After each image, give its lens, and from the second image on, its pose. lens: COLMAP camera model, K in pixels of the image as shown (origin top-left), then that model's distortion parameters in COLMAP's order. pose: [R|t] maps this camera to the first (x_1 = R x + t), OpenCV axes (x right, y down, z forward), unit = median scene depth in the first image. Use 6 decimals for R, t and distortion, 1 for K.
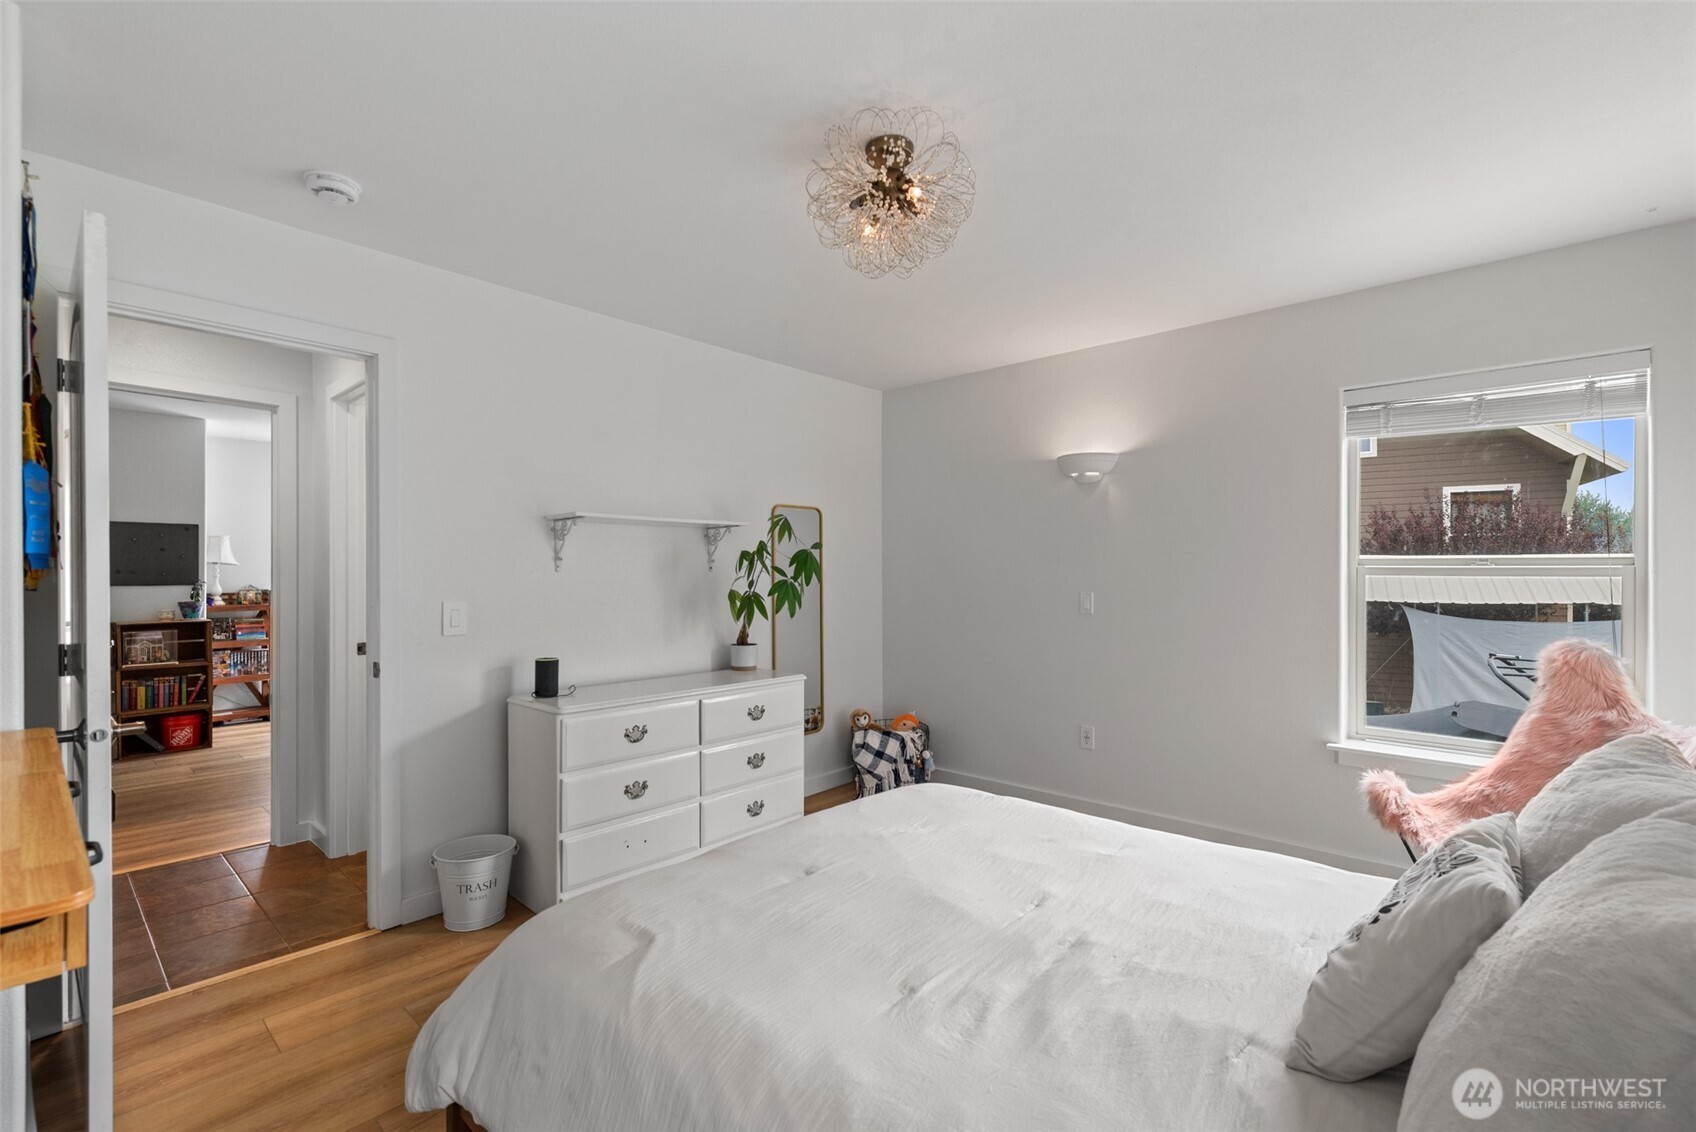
lens RADIAL K [[746.4, 0, 858.7], [0, 746.4, 584.6], [0, 0, 1]] dist [0.000017, -0.000756]
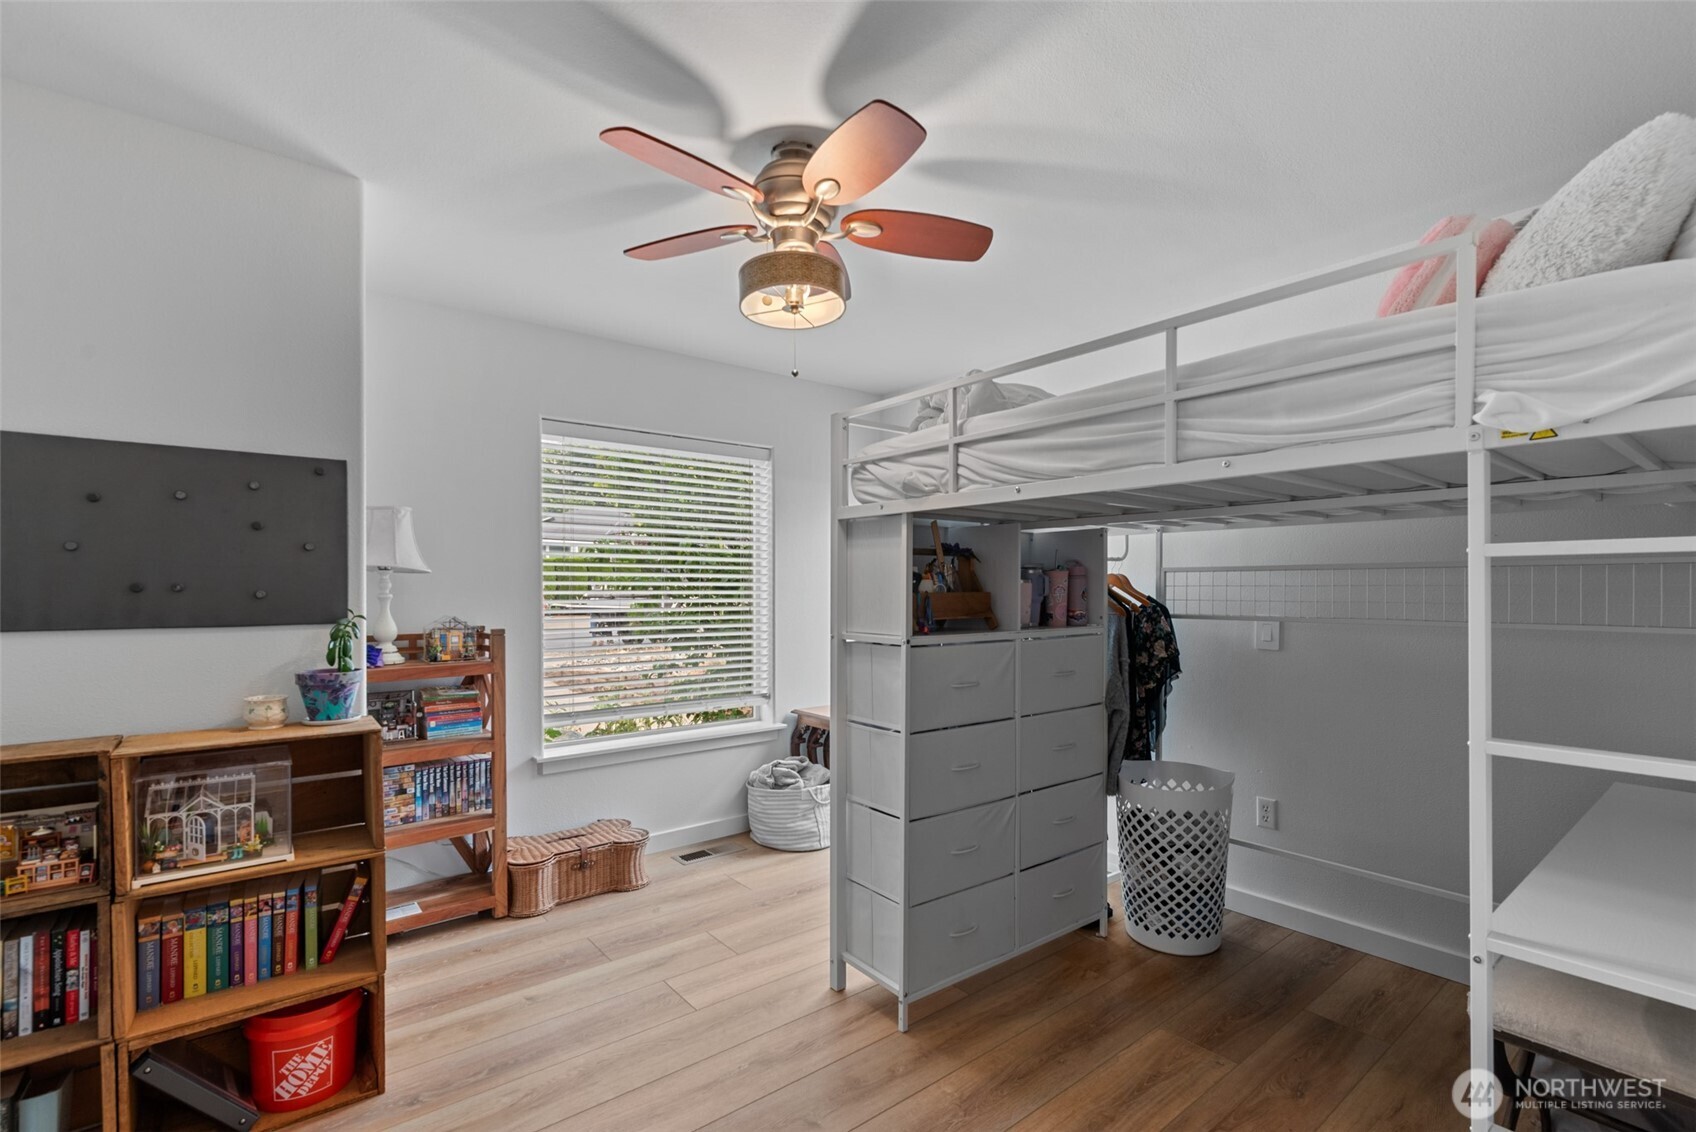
lens RADIAL K [[746.4, 0, 858.7], [0, 746.4, 584.6], [0, 0, 1]] dist [0.000017, -0.000756]
pose [[0.991244, -0.018790, -0.130702, -0.575636], [0.016614, 0.999705, -0.017713, -0.007826], [0.130996, 0.015387, 0.991263, 0.655348]]
